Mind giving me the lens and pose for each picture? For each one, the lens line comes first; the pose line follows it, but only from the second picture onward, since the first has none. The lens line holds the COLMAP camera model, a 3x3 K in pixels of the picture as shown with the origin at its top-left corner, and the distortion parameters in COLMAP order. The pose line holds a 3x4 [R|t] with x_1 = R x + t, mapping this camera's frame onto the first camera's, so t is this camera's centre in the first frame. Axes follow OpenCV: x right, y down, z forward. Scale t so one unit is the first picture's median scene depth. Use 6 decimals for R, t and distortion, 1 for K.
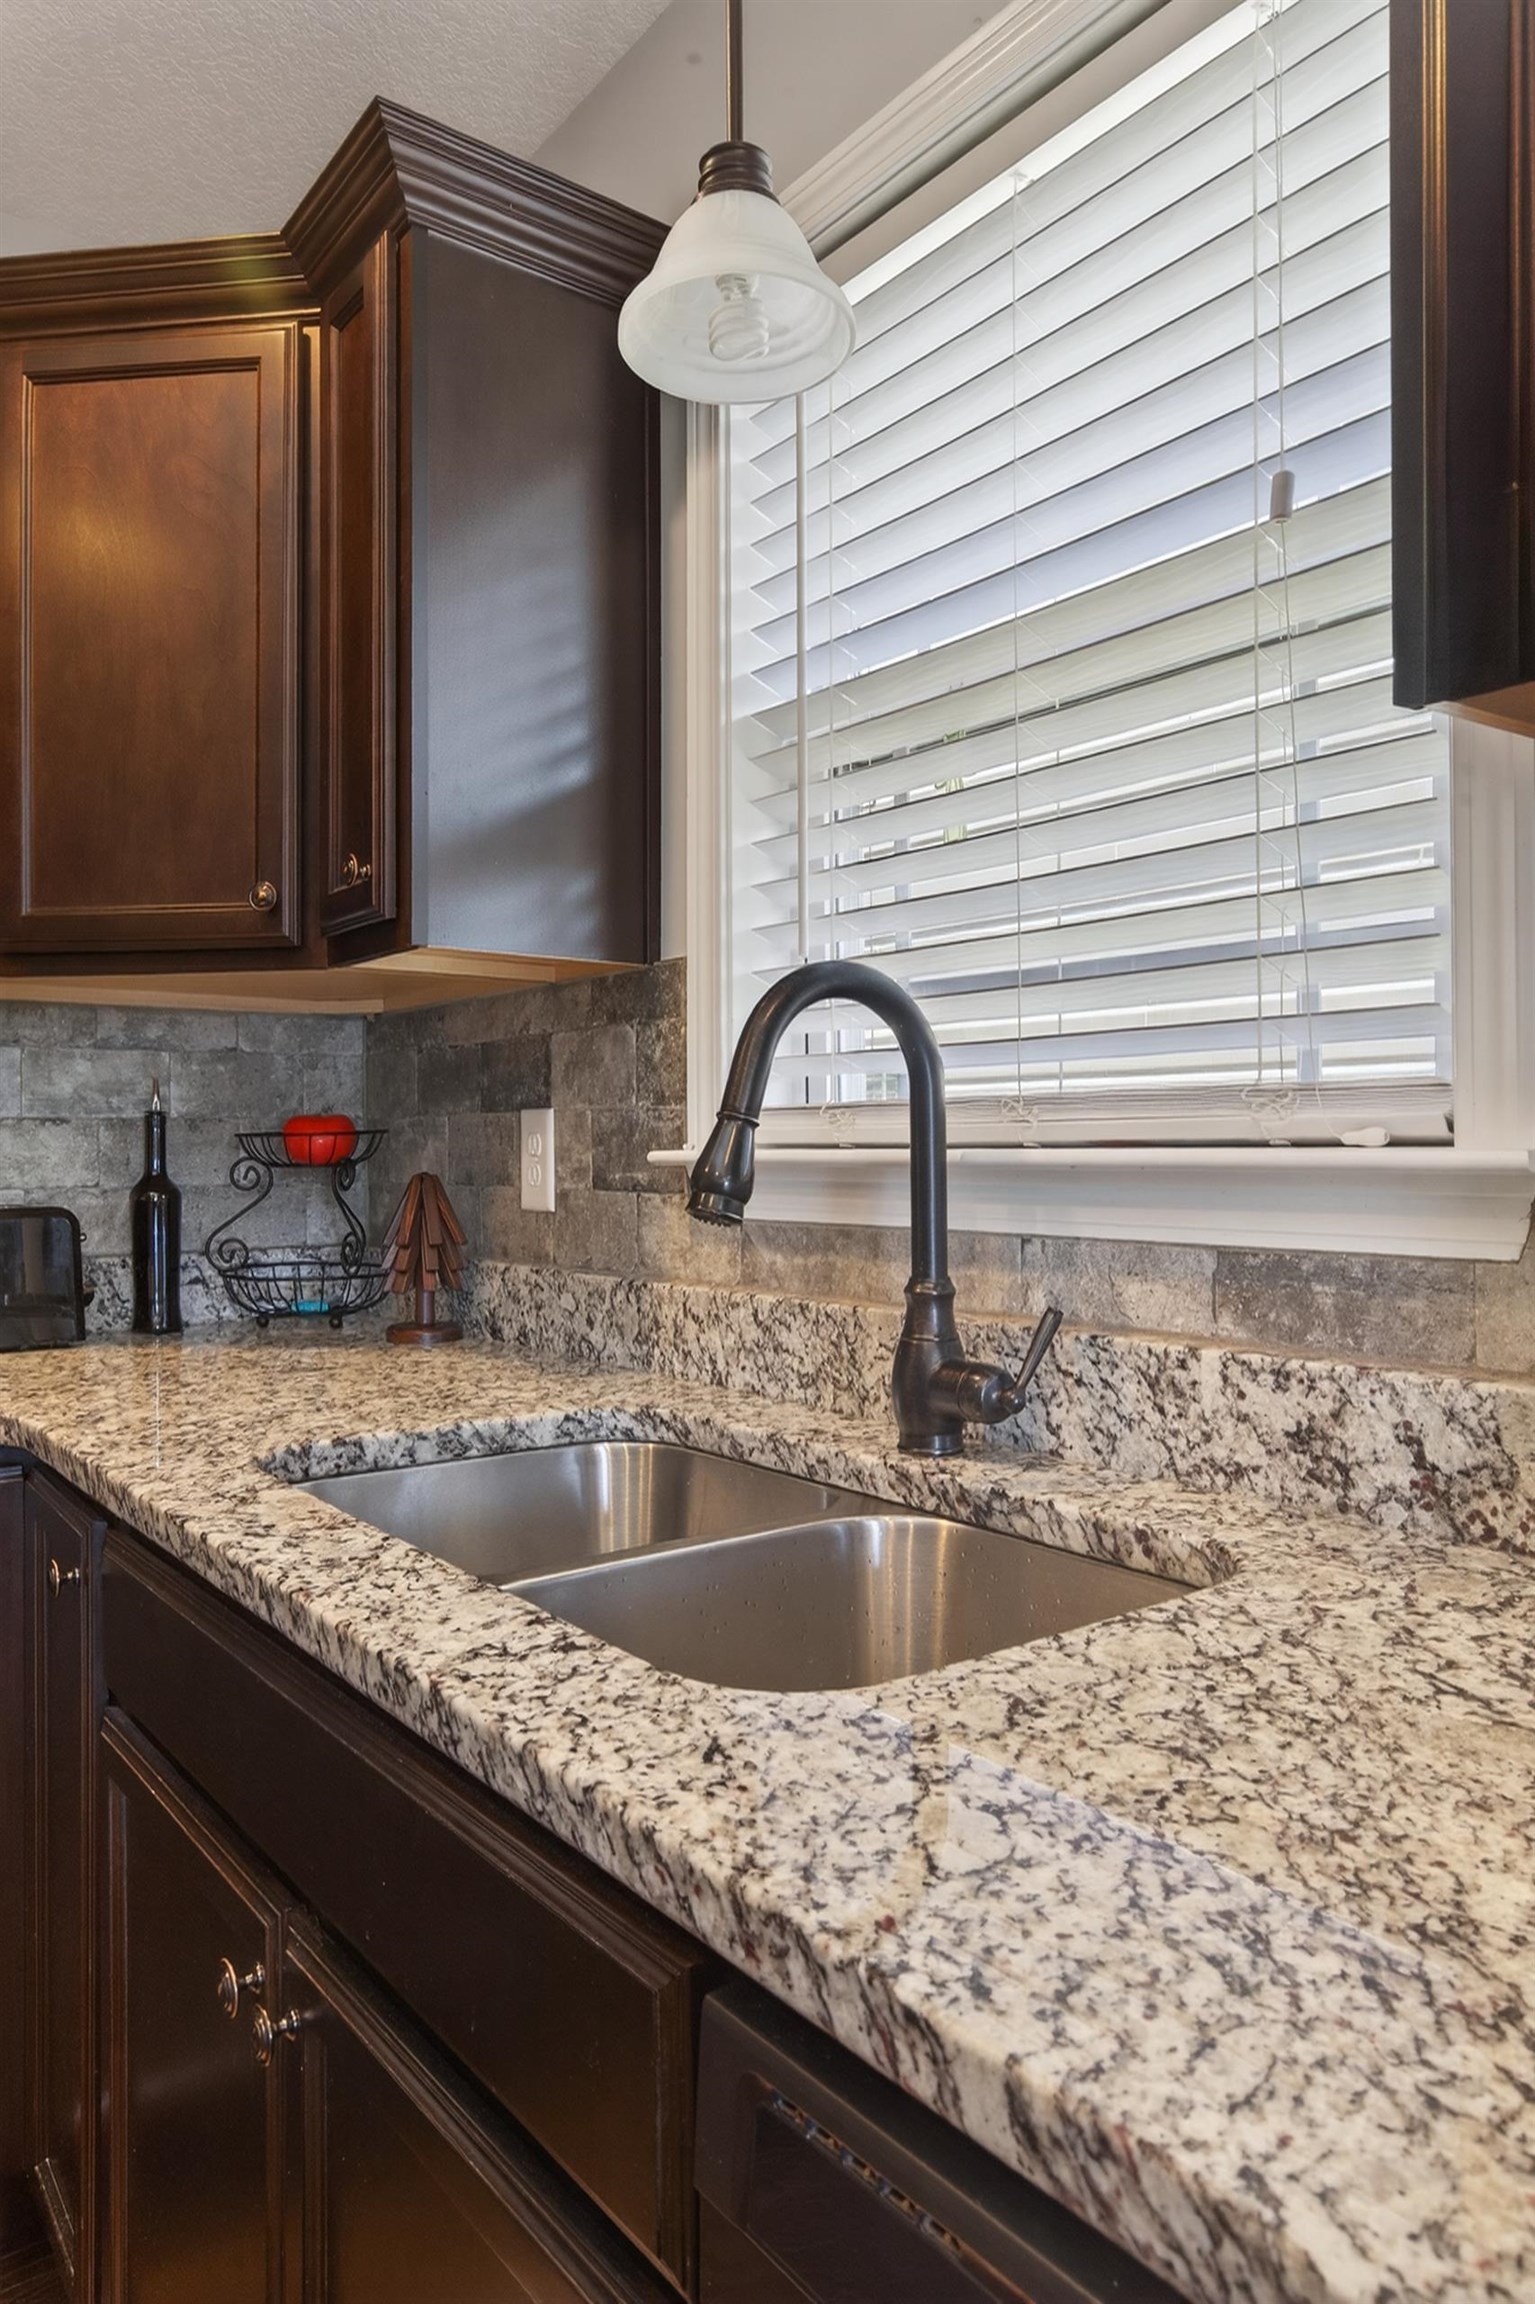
lens RADIAL K [[1542.8, 0, 767.5], [0, 1542.8, 1152.0], [0, 0, 1]] dist [0.000083, 0.000465]
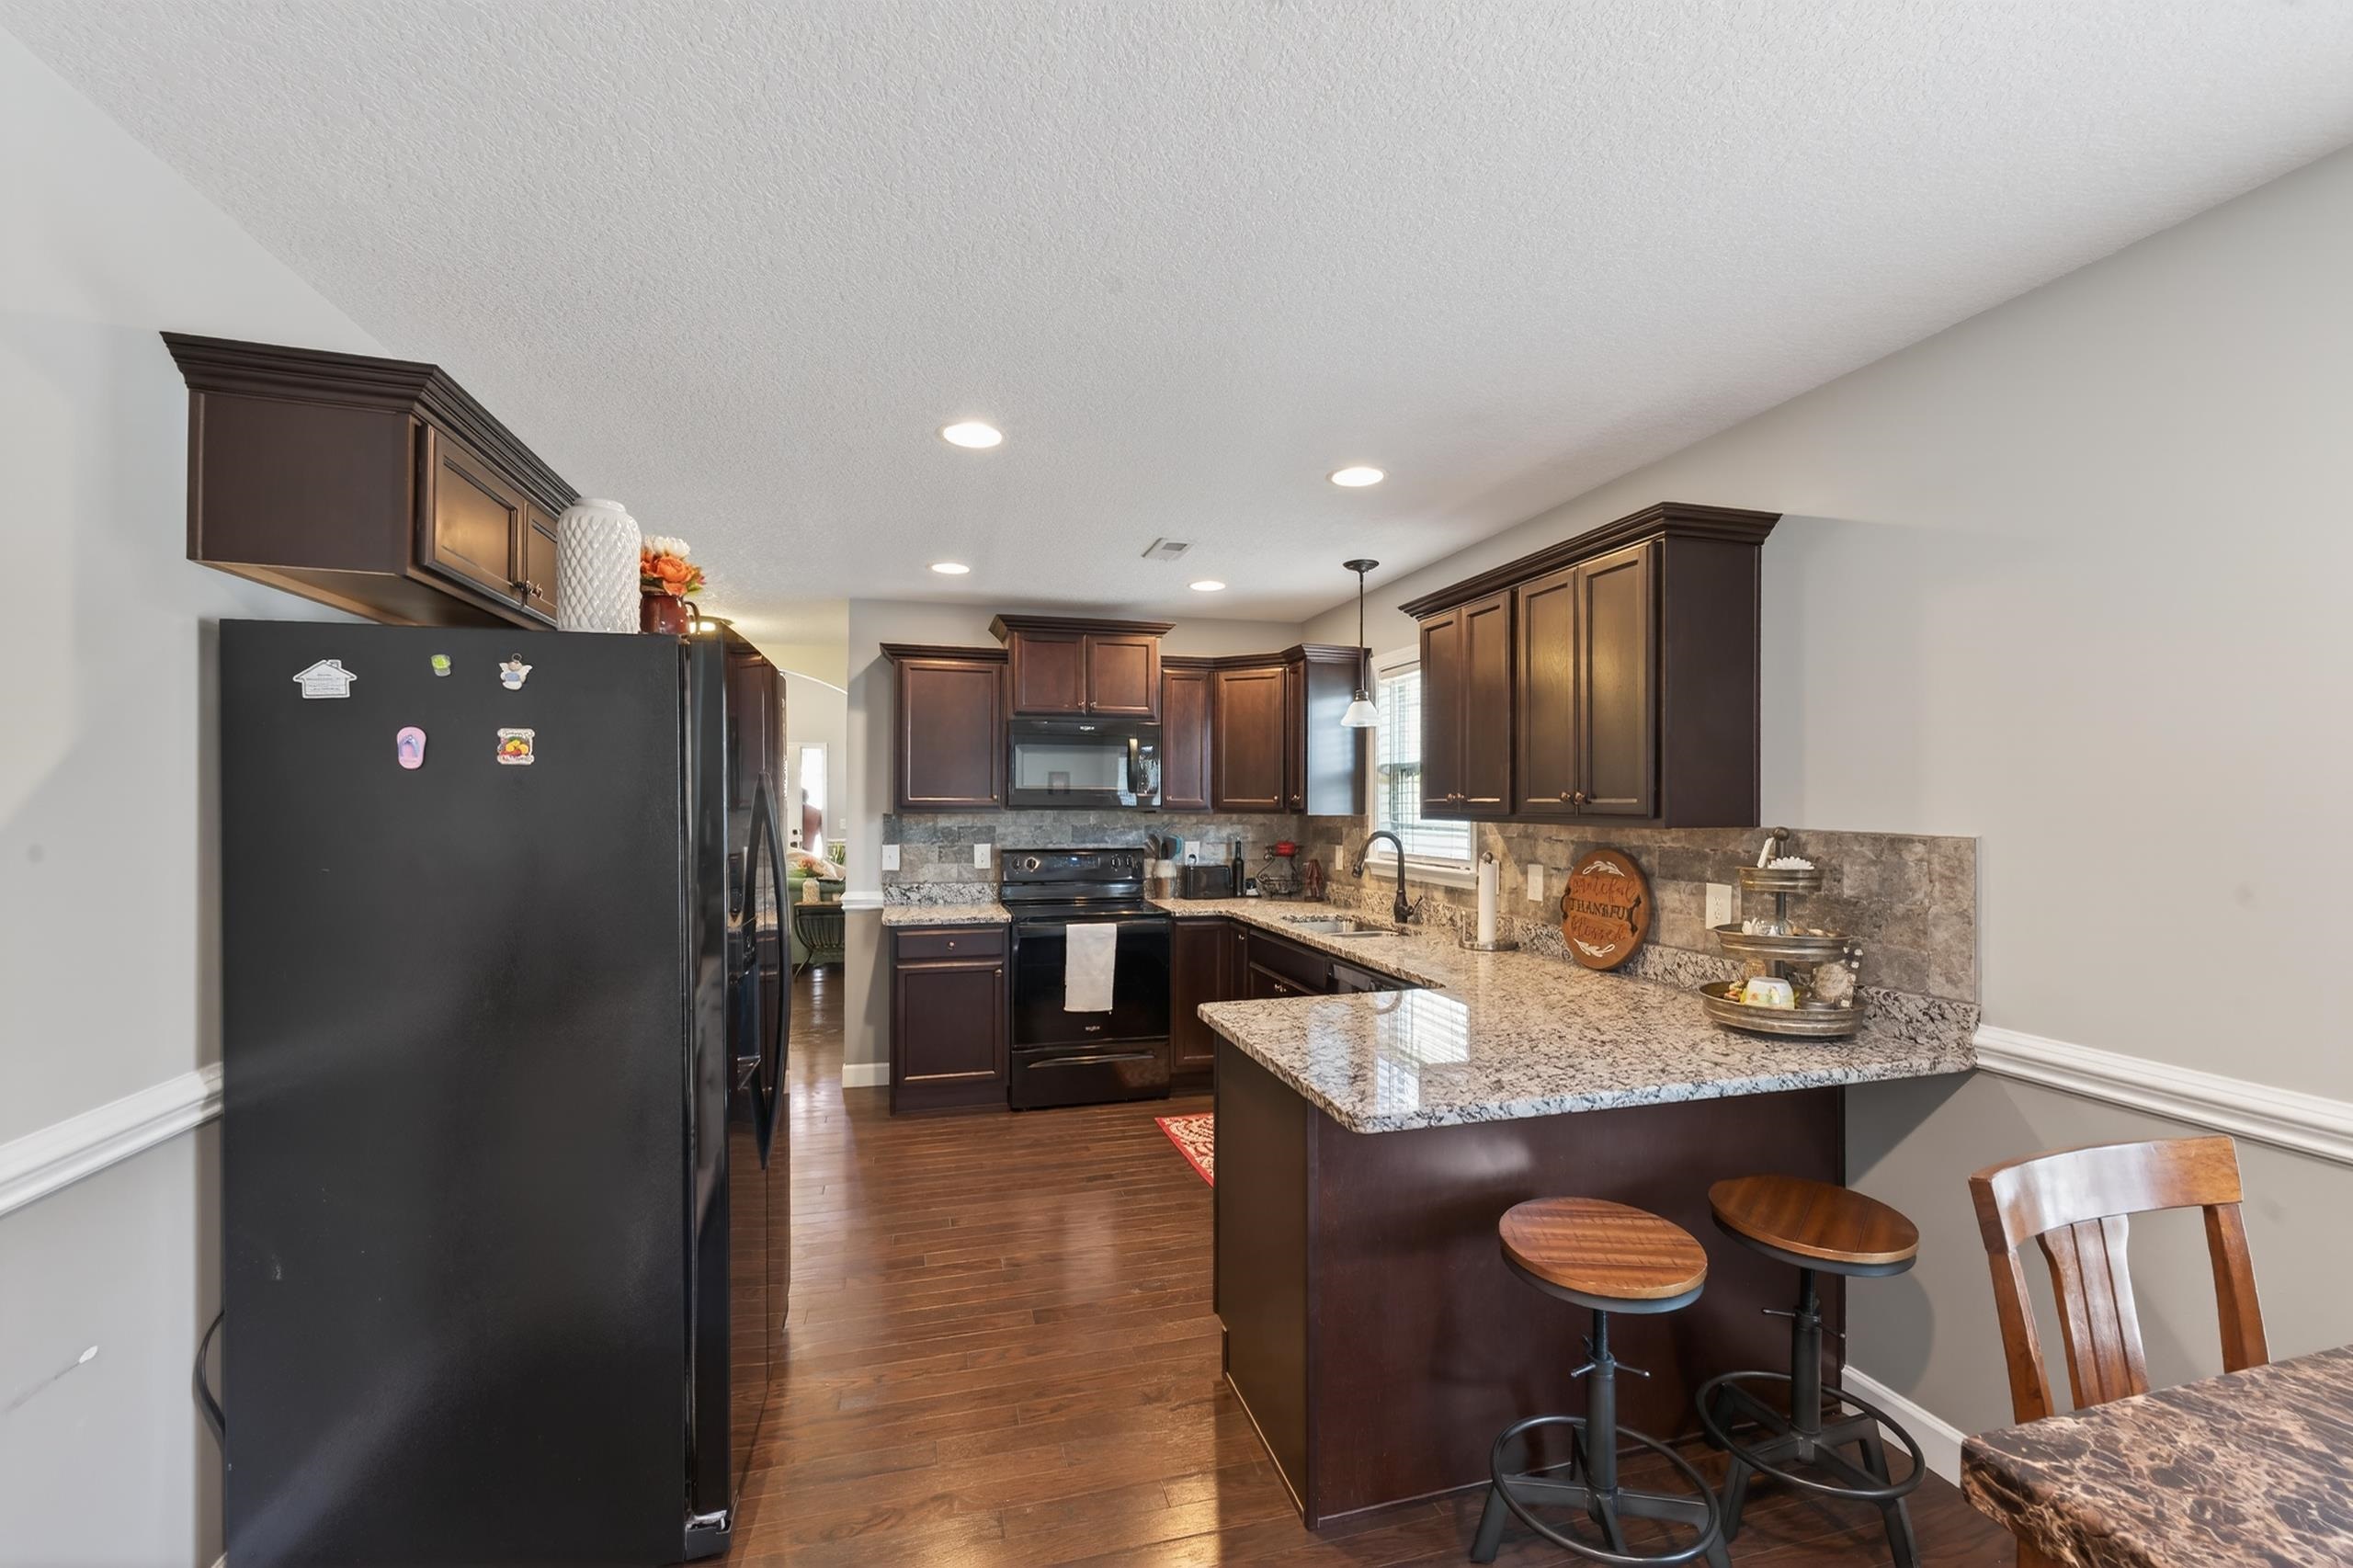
lens RADIAL K [[987.2, 0, 1183.3], [0, 987.2, 805.4], [0, 0, 1]] dist [0.002083, -0.000034]
pose [[0.929446, 0.006540, -0.368901, 0.820321], [-0.006013, 0.999979, 0.002577, -0.261896], [0.368910, -0.000177, 0.929465, -3.008081]]
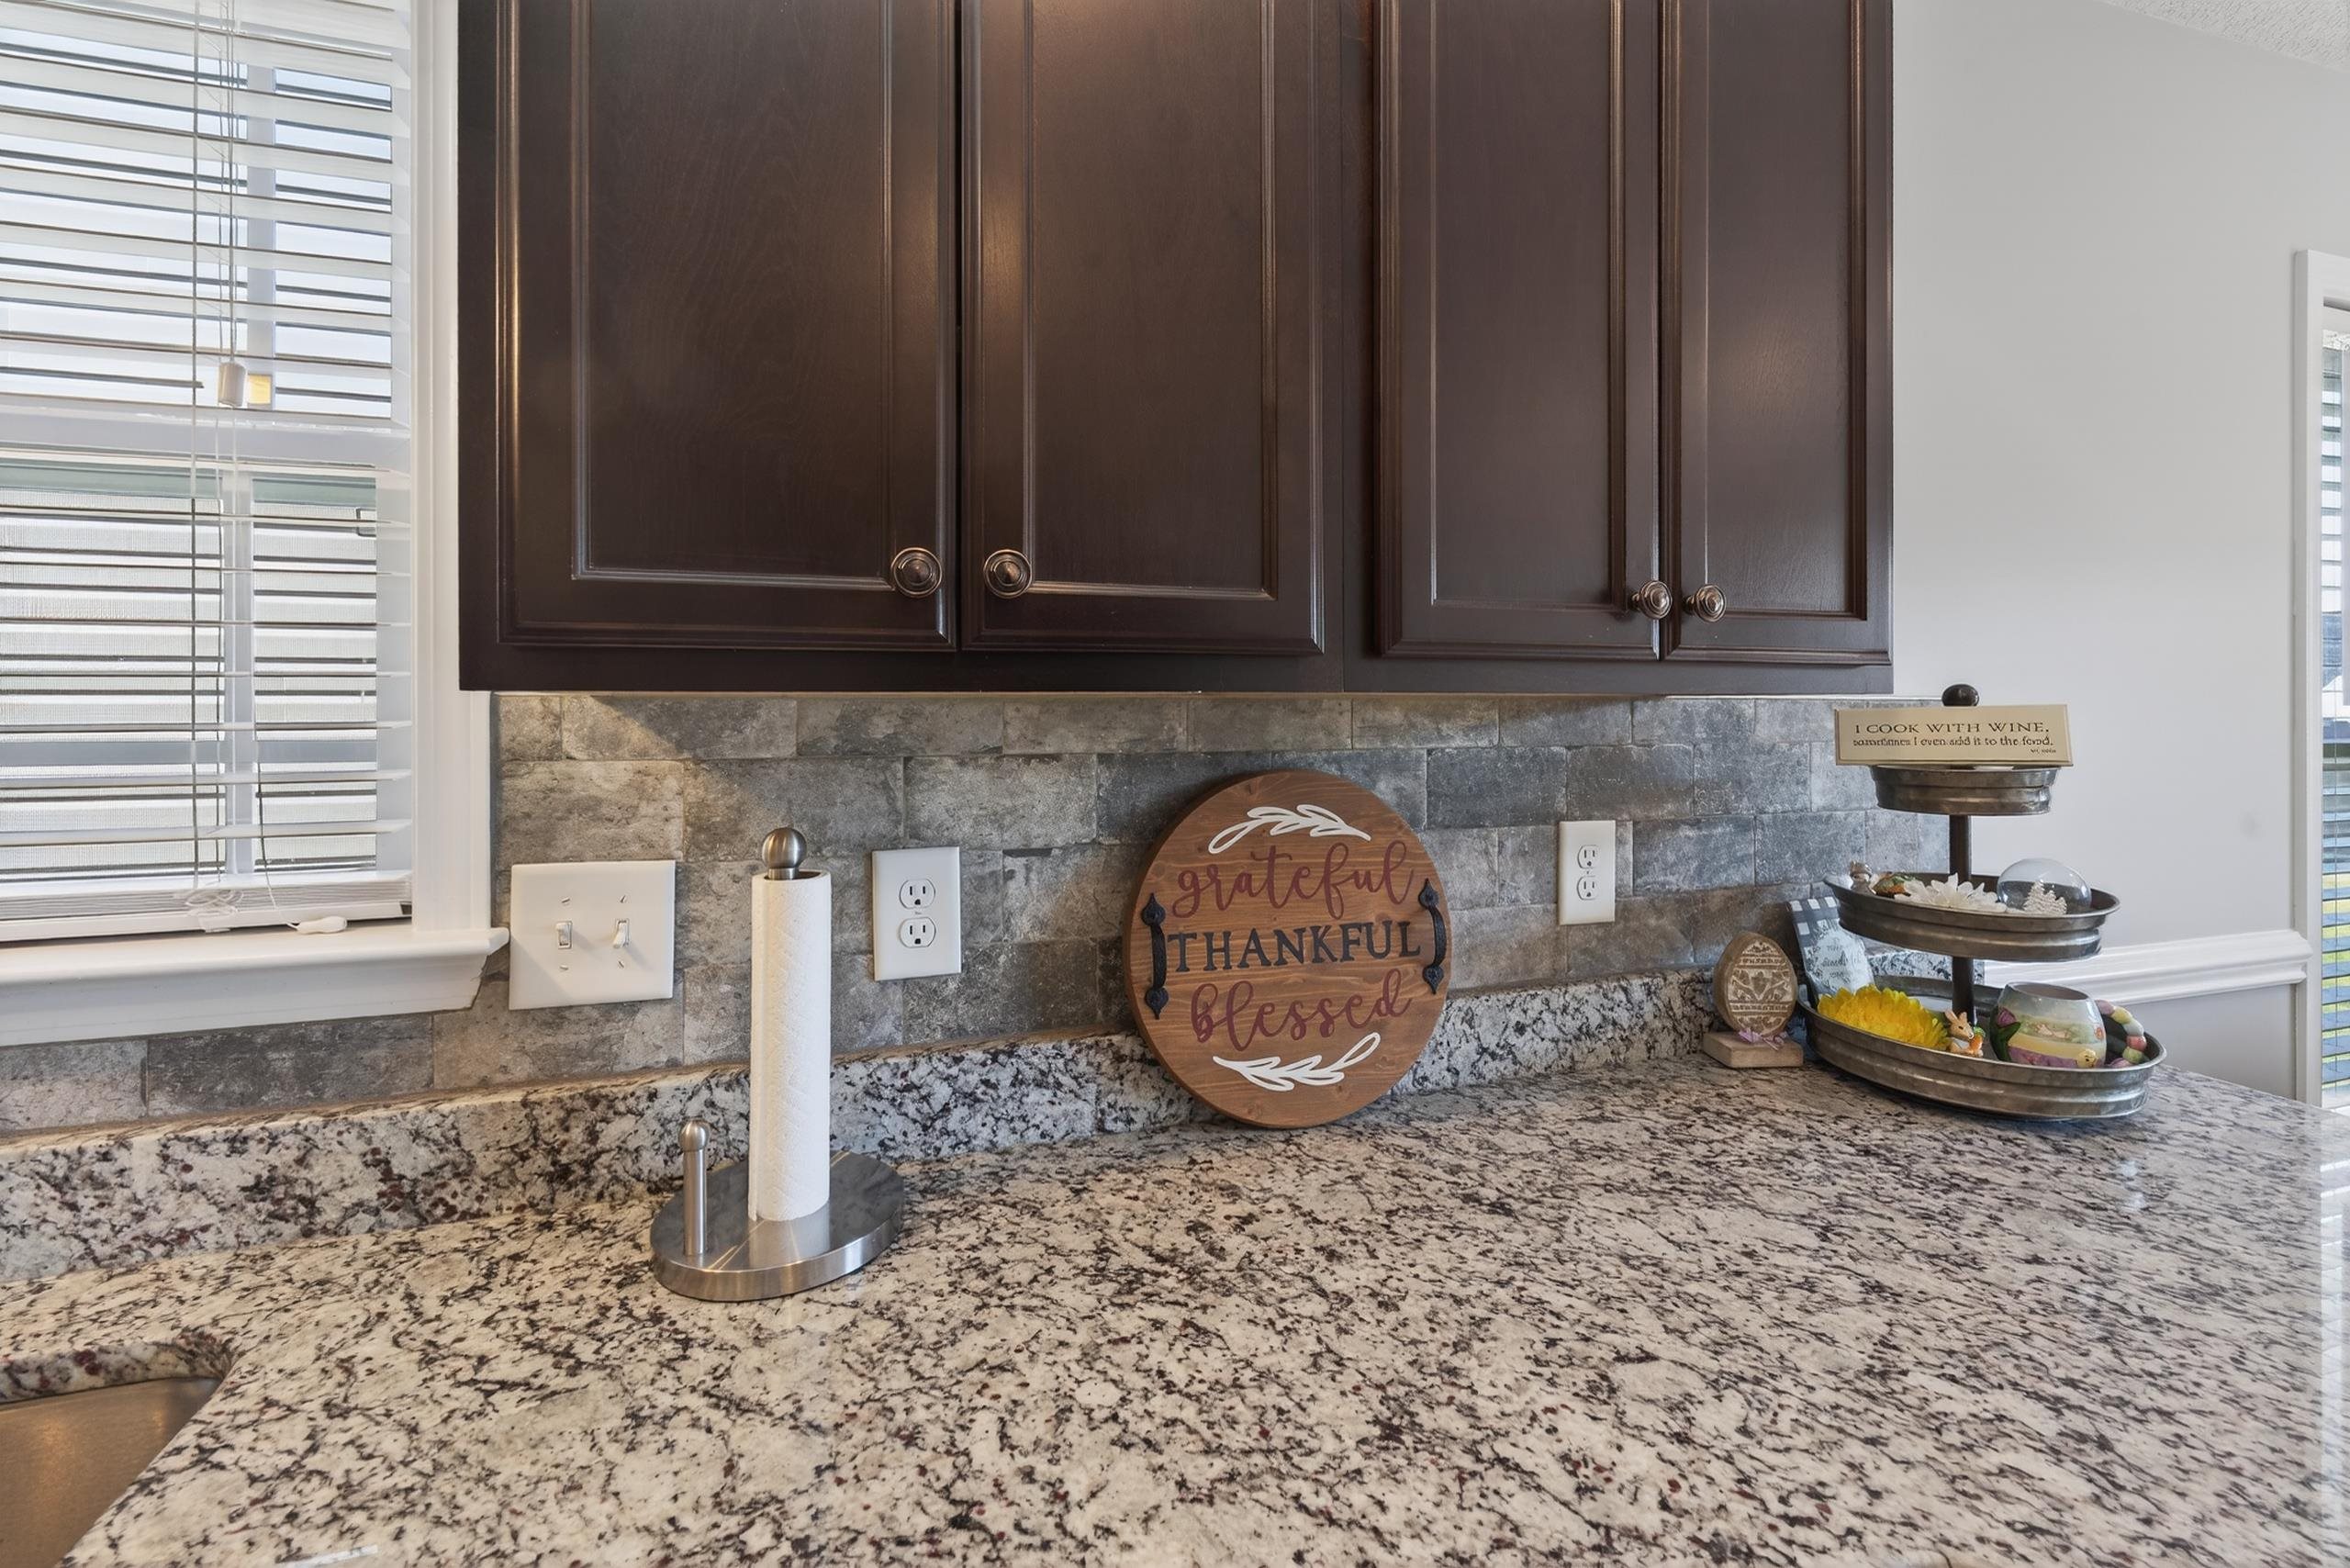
lens RADIAL K [[990.0, 0, 1175.8], [0, 990.0, 700.8], [0, 0, 1]] dist [0.000178, 0.000328]
pose [[0.337132, 0.002469, 0.941454, -0.144735], [0.001731, 0.999993, -0.003243, -0.197231], [-0.941456, 0.002723, 0.337126, 0.076730]]
